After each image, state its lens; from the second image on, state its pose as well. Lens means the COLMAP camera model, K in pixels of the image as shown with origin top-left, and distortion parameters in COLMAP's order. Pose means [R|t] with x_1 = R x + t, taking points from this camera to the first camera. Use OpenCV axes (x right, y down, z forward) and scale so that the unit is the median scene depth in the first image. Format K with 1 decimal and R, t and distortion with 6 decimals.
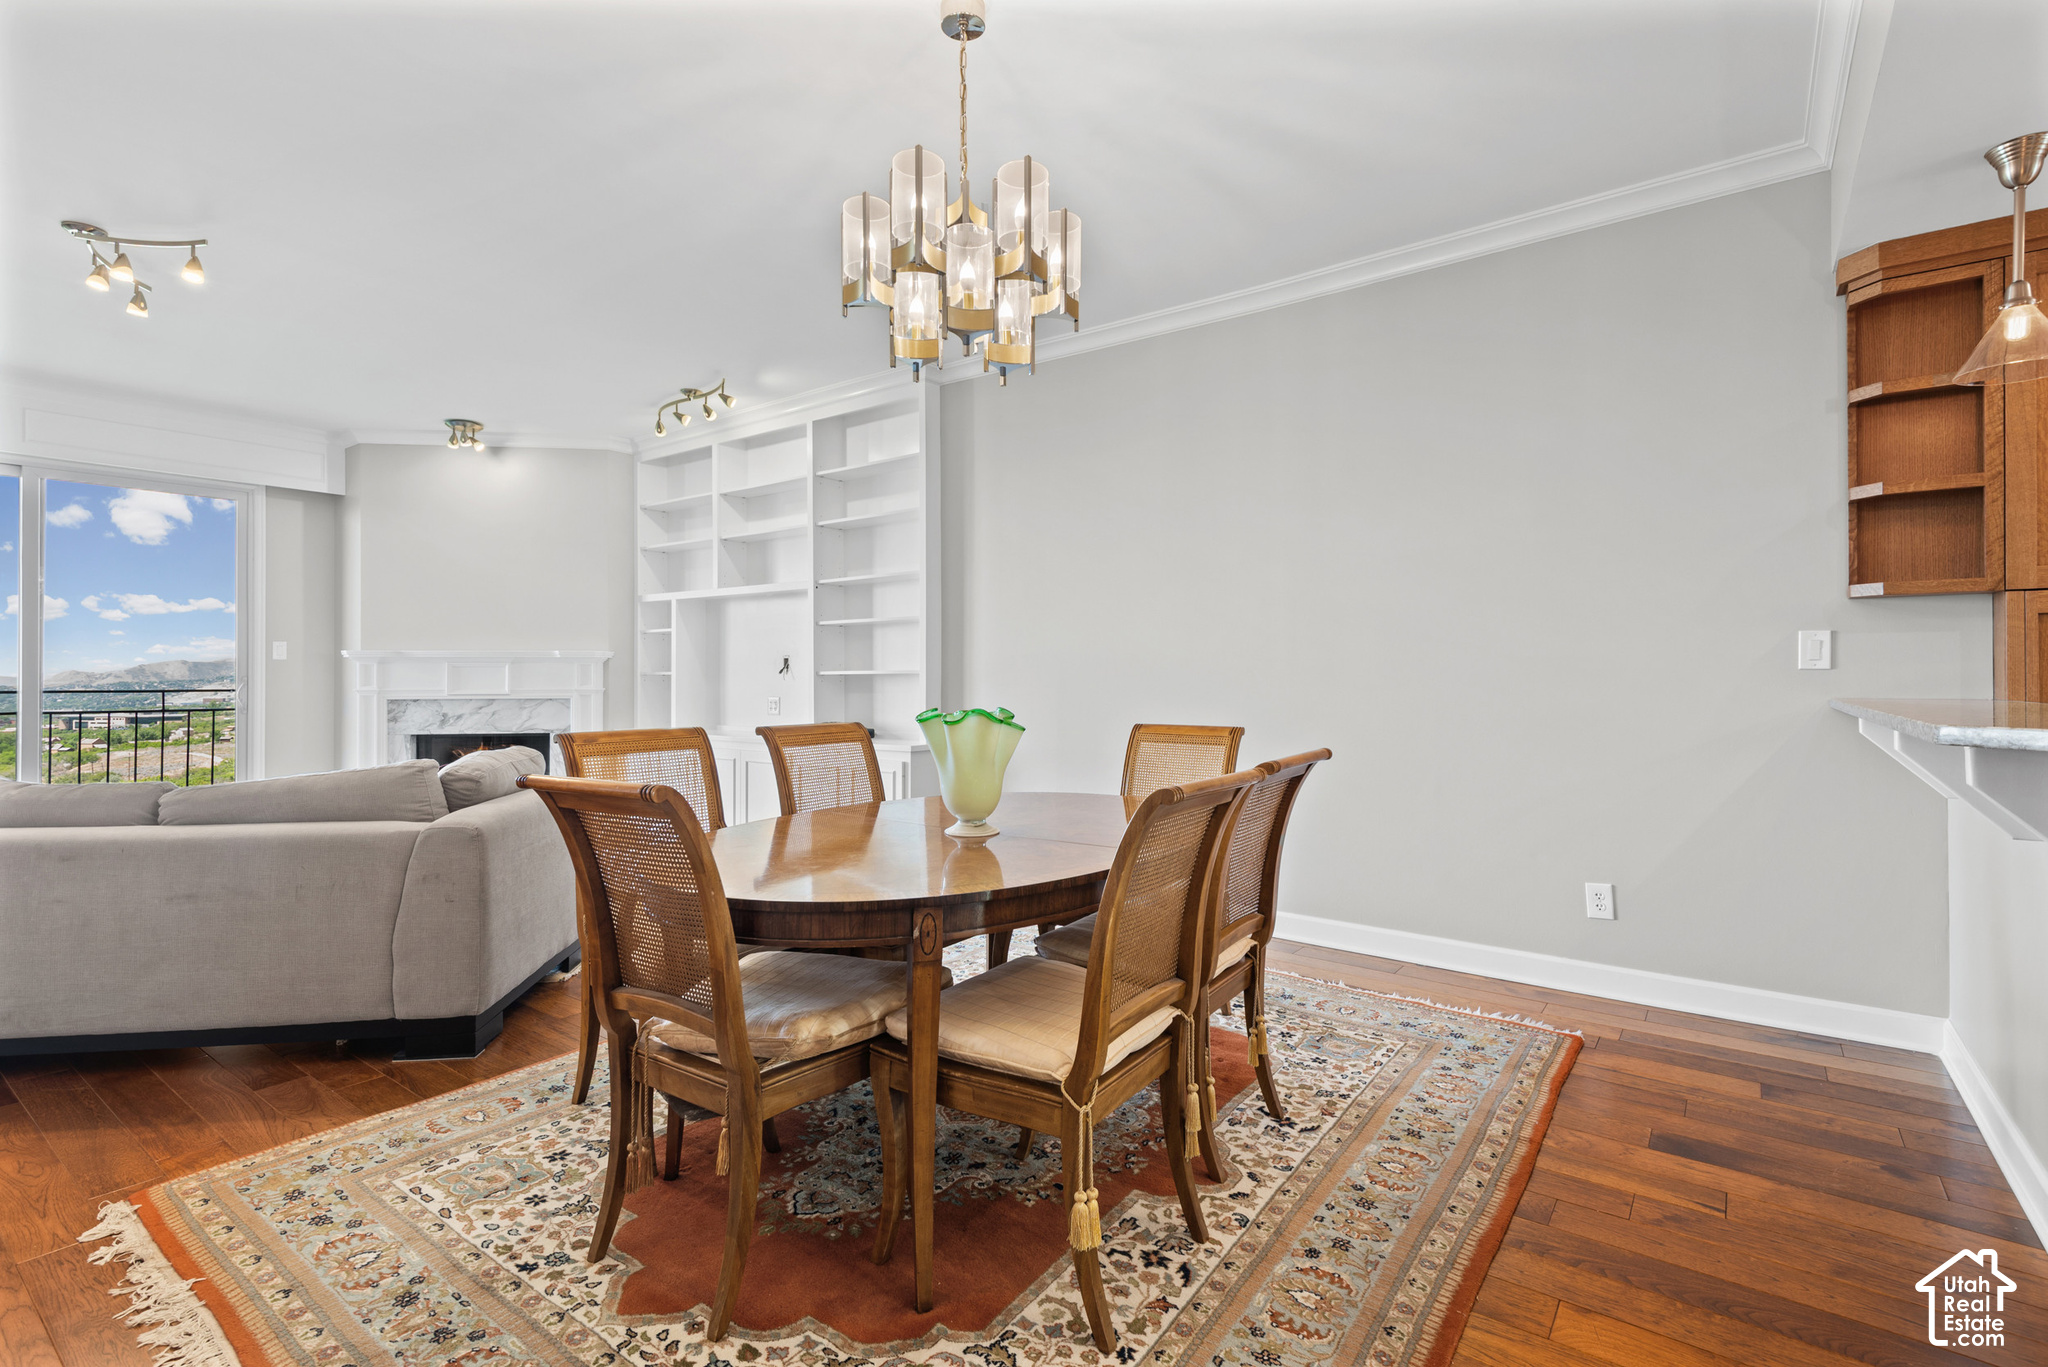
lens RADIAL K [[926.2, 0, 1025.9], [0, 926.2, 672.9], [0, 0, 1]] dist [0.038912, -0.023135]
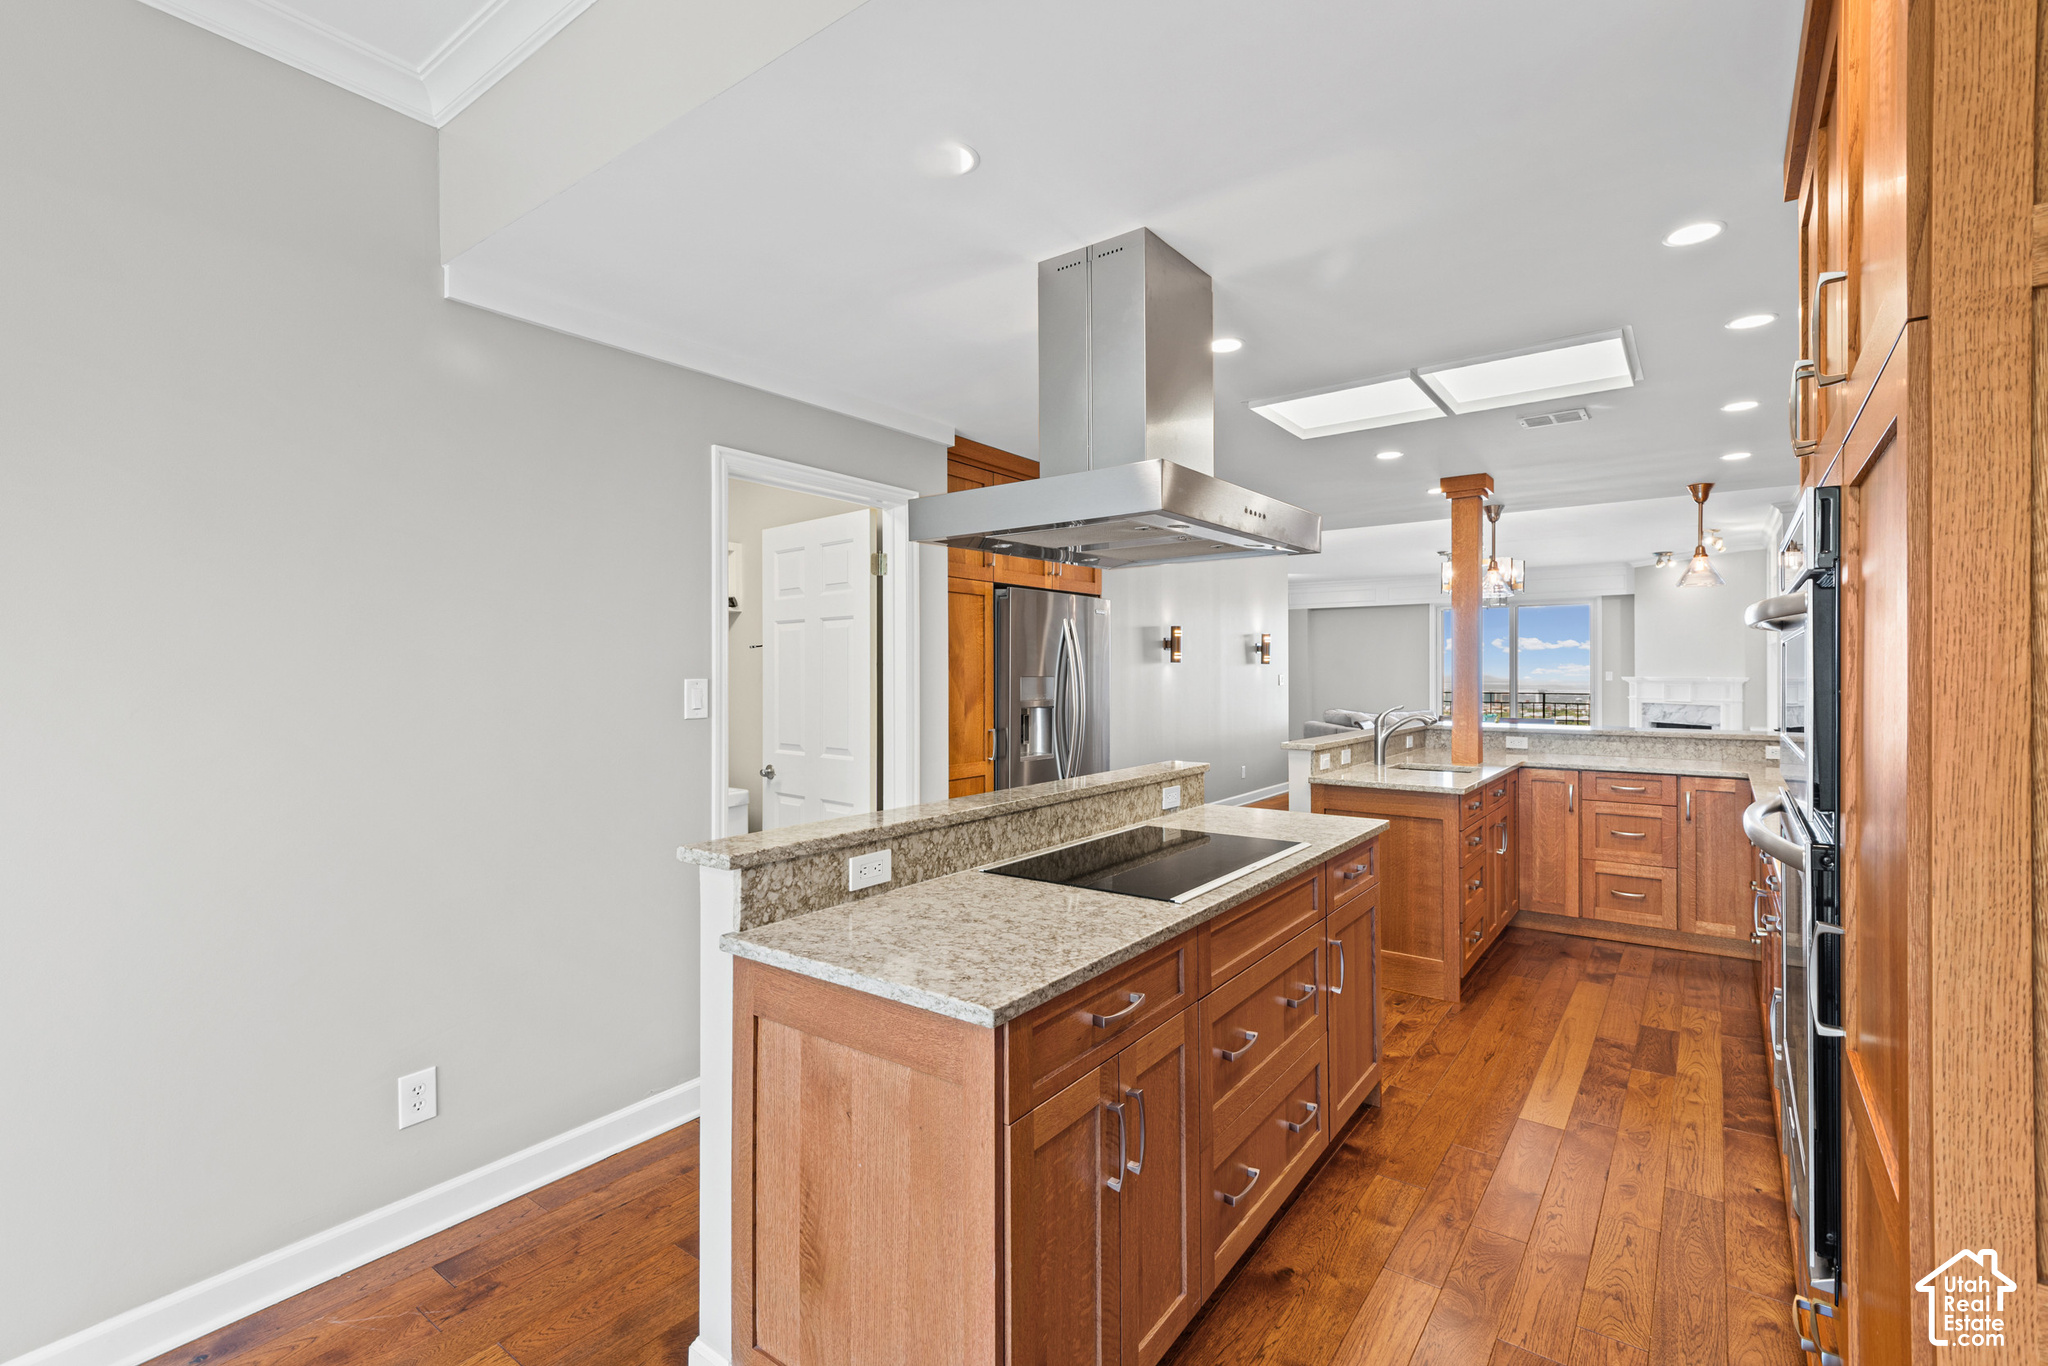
lens RADIAL K [[926.2, 0, 1025.9], [0, 926.2, 672.4], [0, 0, 1]] dist [0.038912, -0.023135]
pose [[0.004651, 0.000210, -0.999989, 2.874876], [0.004947, 0.999988, 0.000233, -0.094473], [0.999977, -0.004948, 0.004650, -0.586407]]
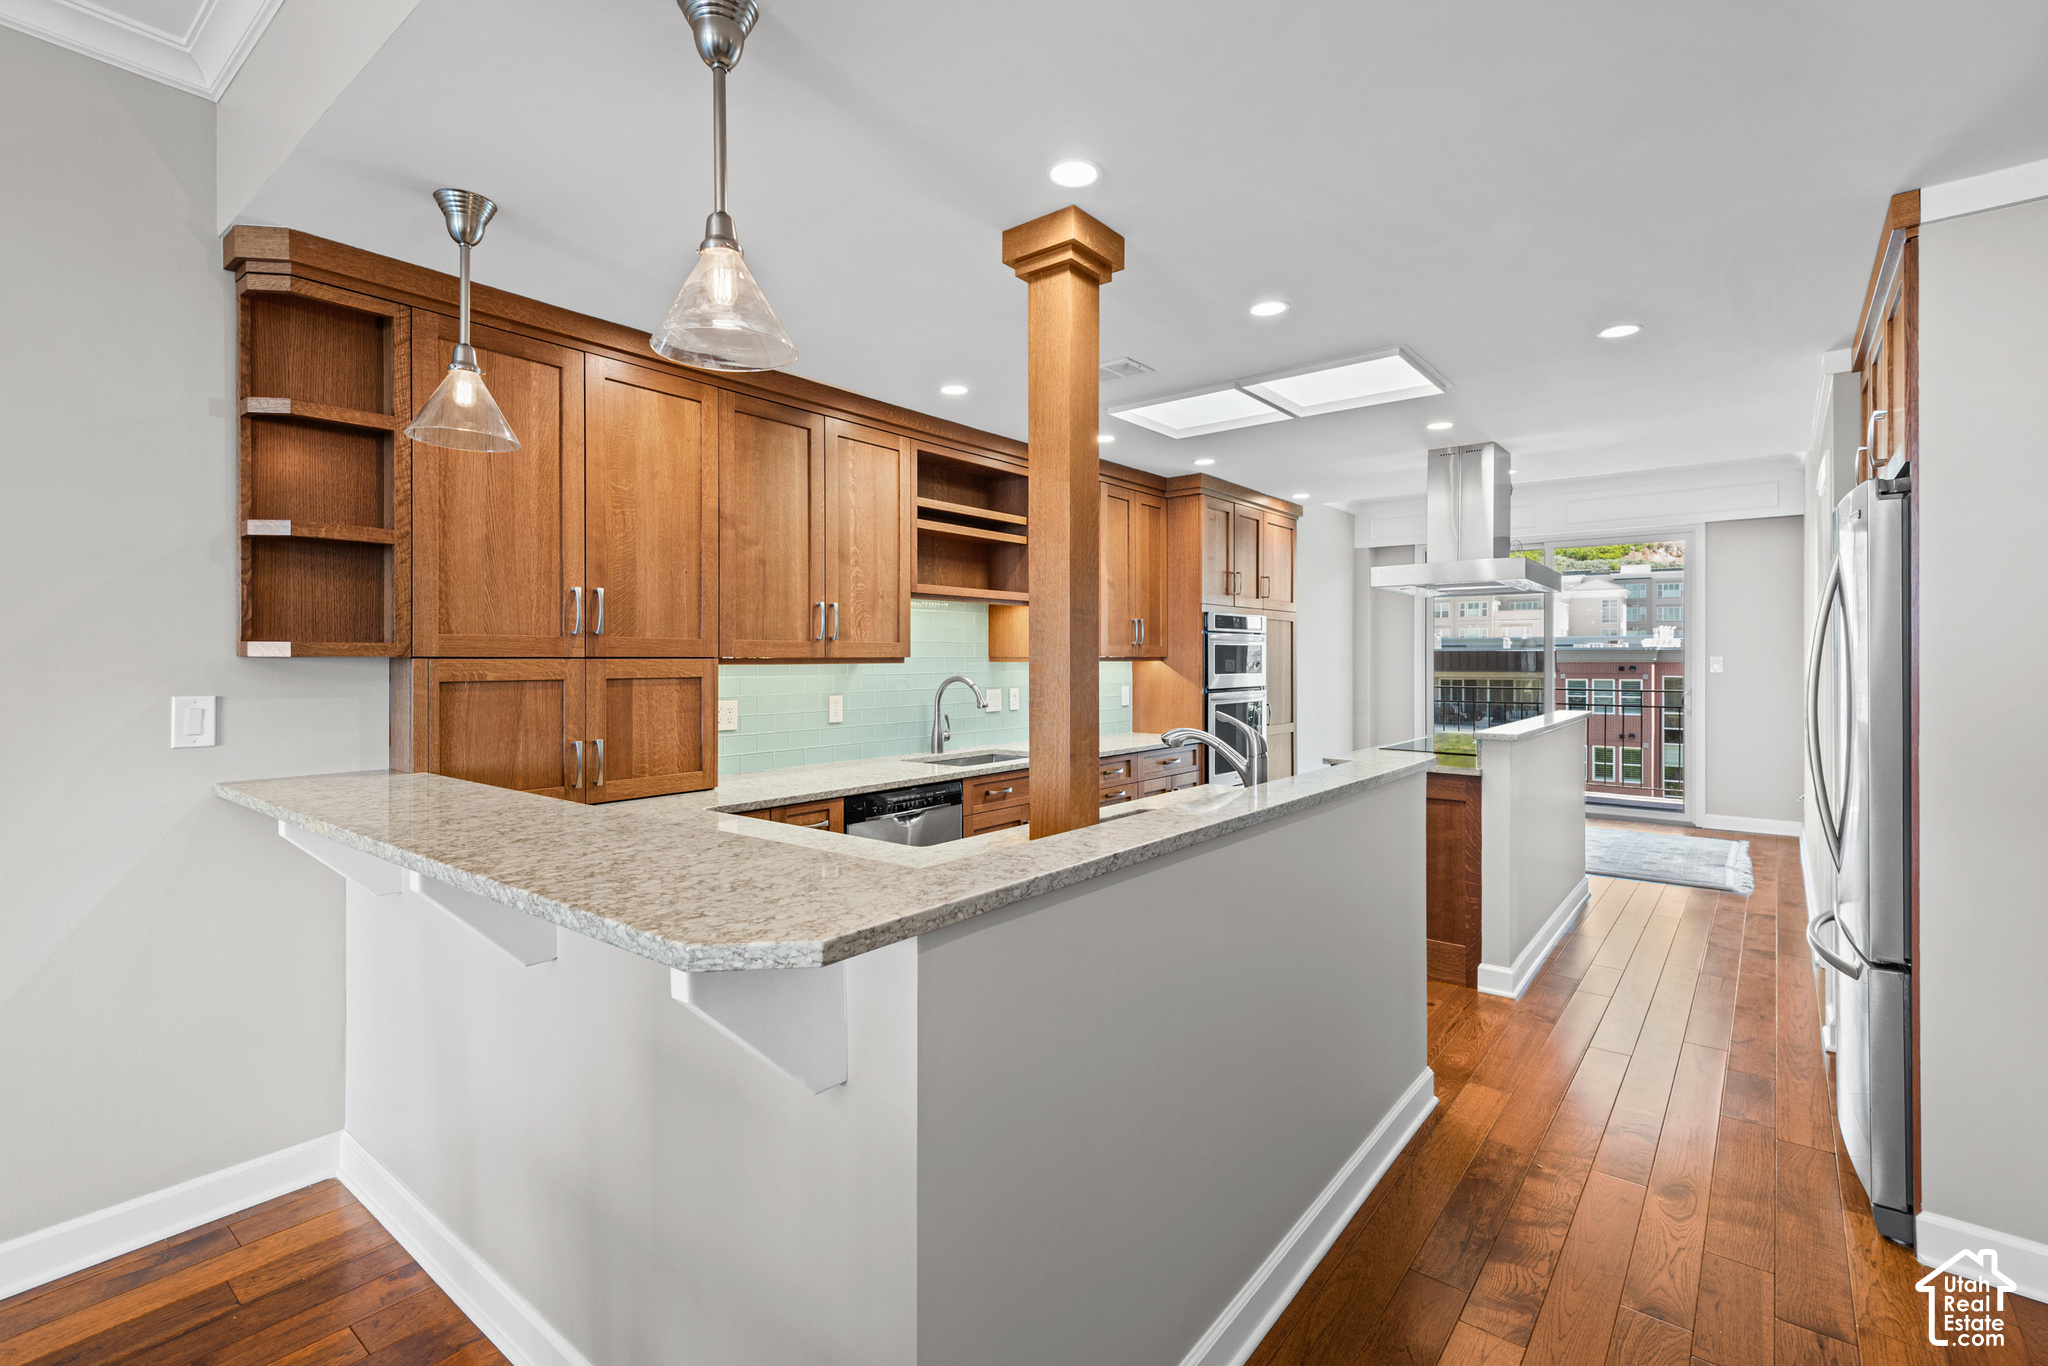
lens RADIAL K [[935.3, 0, 1019.9], [0, 935.3, 656.3], [0, 0, 1]] dist [0.012672, -0.000064]
pose [[0.032164, 0.002339, 0.999480, 0.100810], [-0.001190, 0.999997, -0.002302, -0.080070], [-0.999482, -0.001115, 0.032167, 0.323387]]
